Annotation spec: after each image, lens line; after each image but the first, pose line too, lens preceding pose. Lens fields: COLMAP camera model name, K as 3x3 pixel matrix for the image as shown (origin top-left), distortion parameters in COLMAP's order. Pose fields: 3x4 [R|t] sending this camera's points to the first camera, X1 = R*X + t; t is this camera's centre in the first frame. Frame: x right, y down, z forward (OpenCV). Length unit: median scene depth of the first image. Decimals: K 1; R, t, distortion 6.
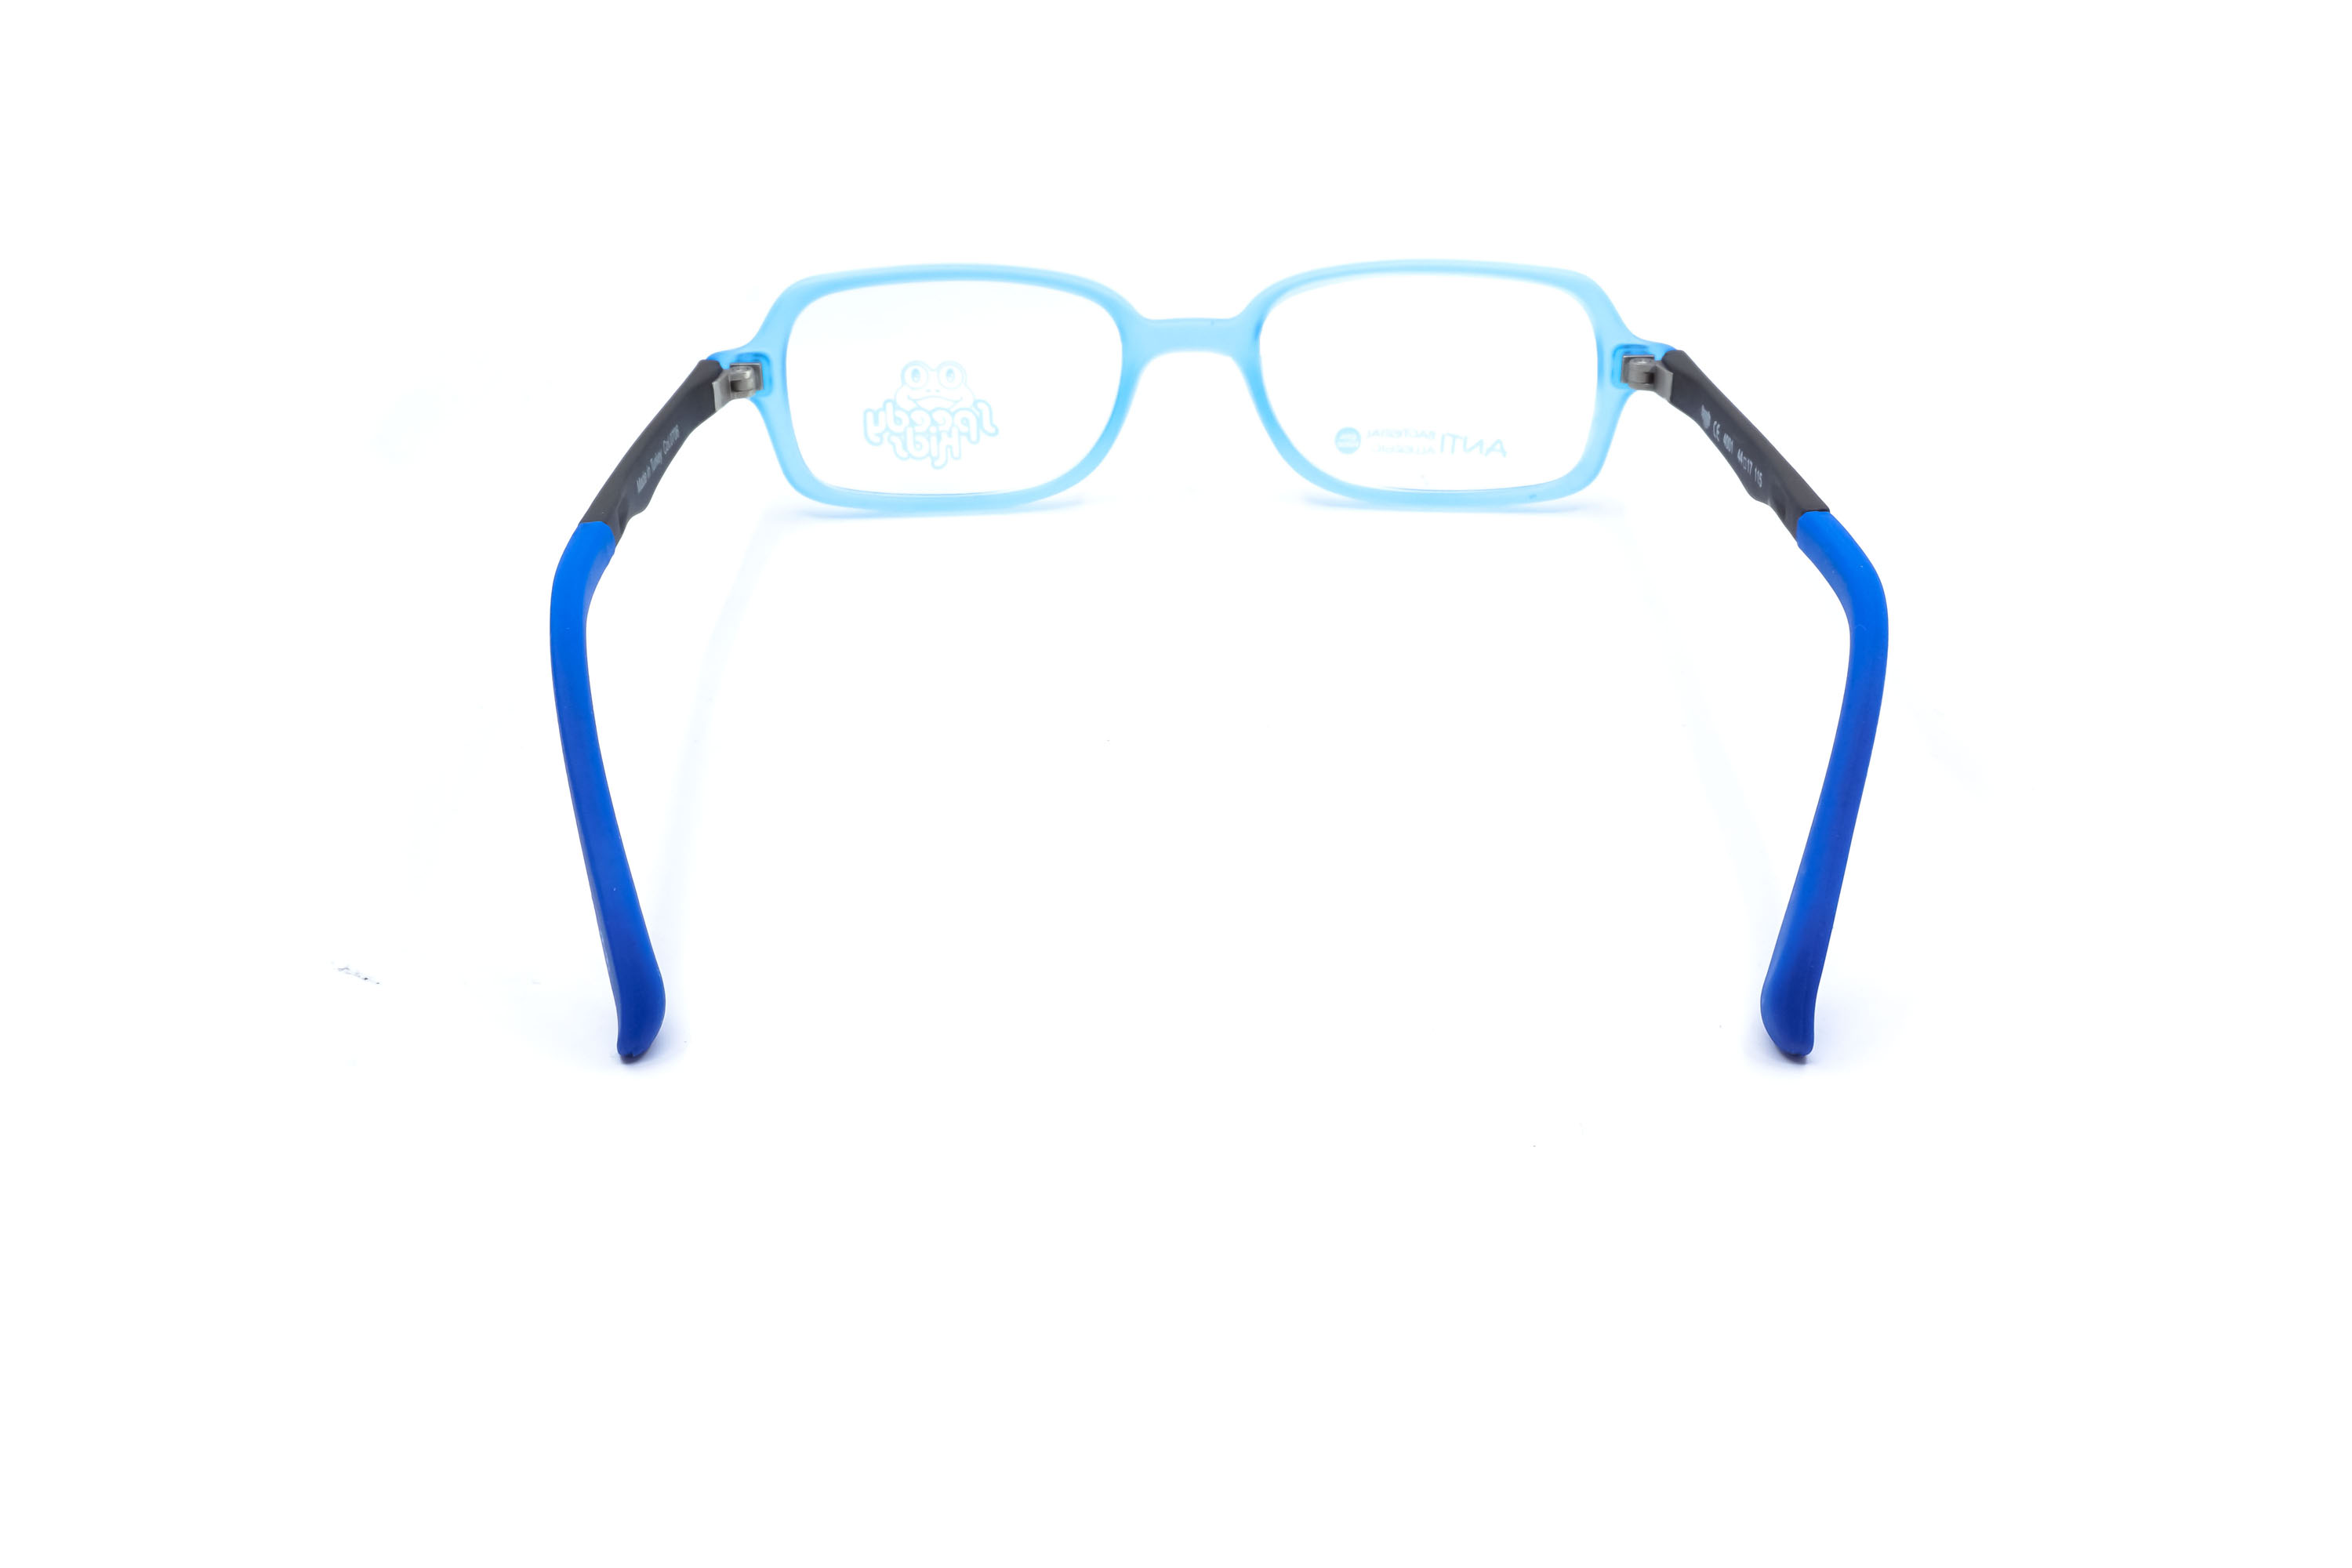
lens RADIAL K [[2398.2, 0, 1177.2], [0, 2398.2, 773.3], [0, 0, 1]] dist [-0.008528, 0.000000]
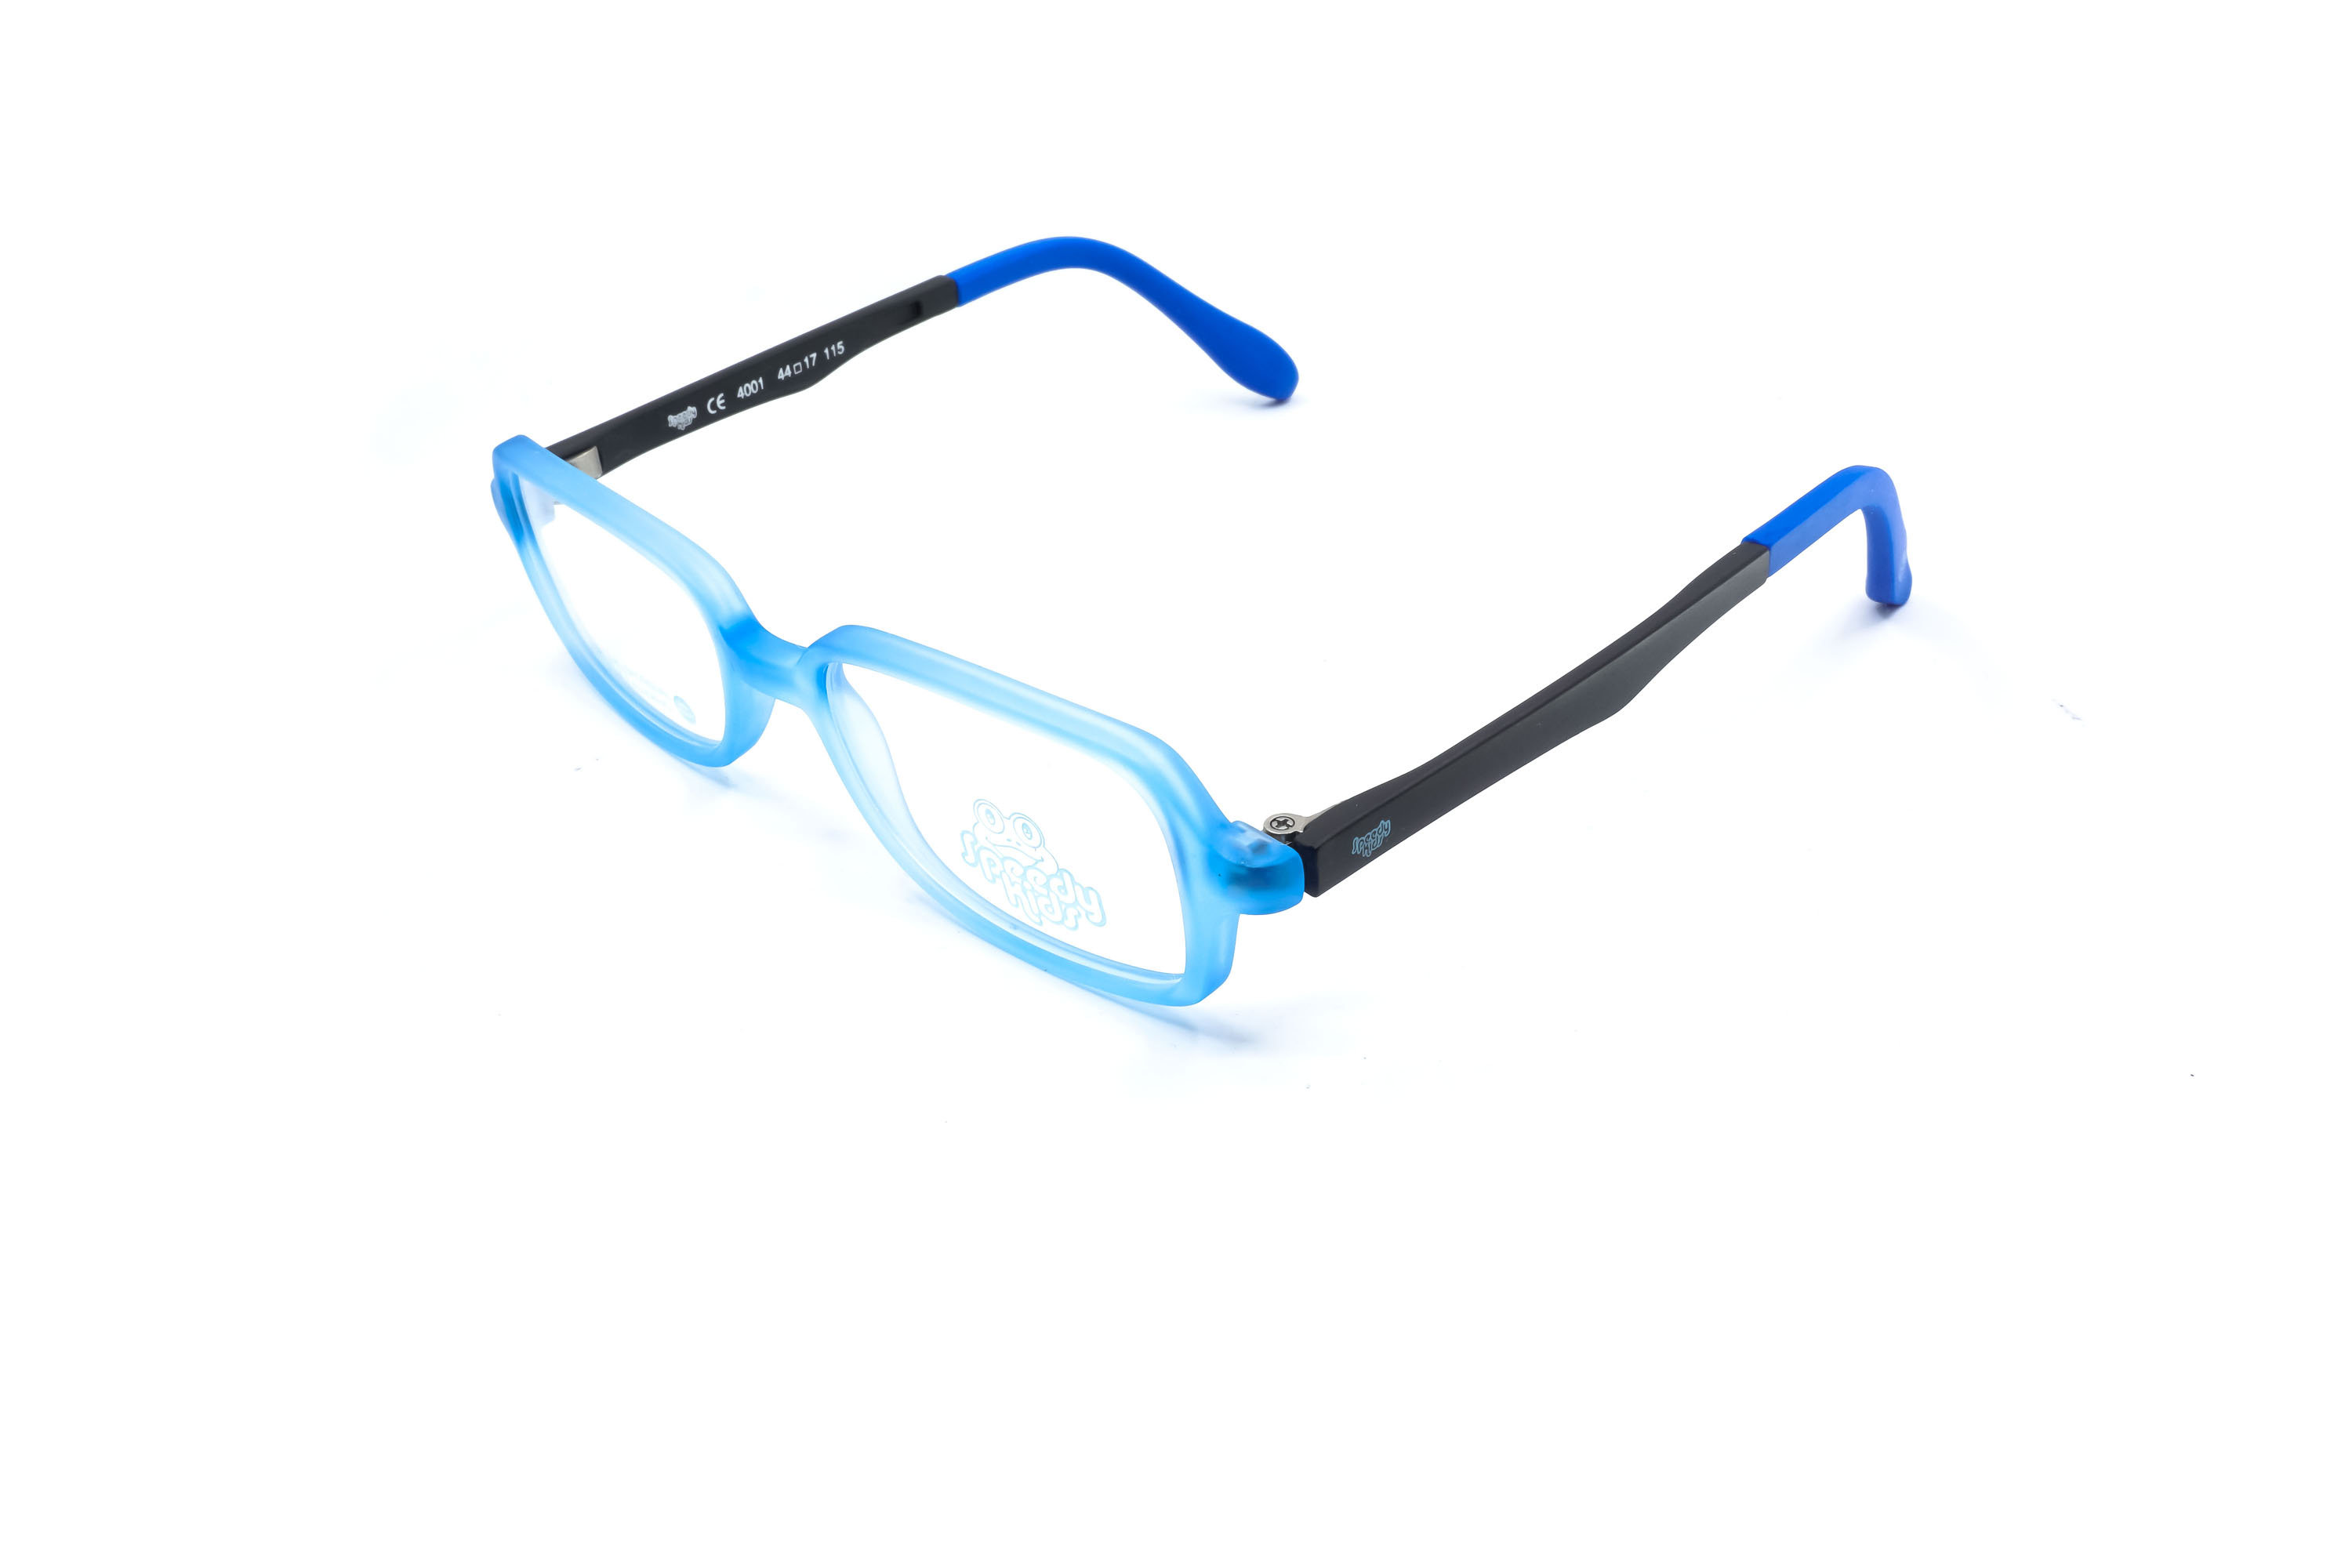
lens RADIAL K [[2398.2, 0, 1168.2], [0, 2398.2, 769.9], [0, 0, 1]] dist [-0.008528, 0.000000]
pose [[-0.712955, -0.316741, 0.625596, -0.549093], [0.362935, 0.596681, 0.715716, -0.641638], [-0.599979, 0.737324, -0.310450, 1.172376]]
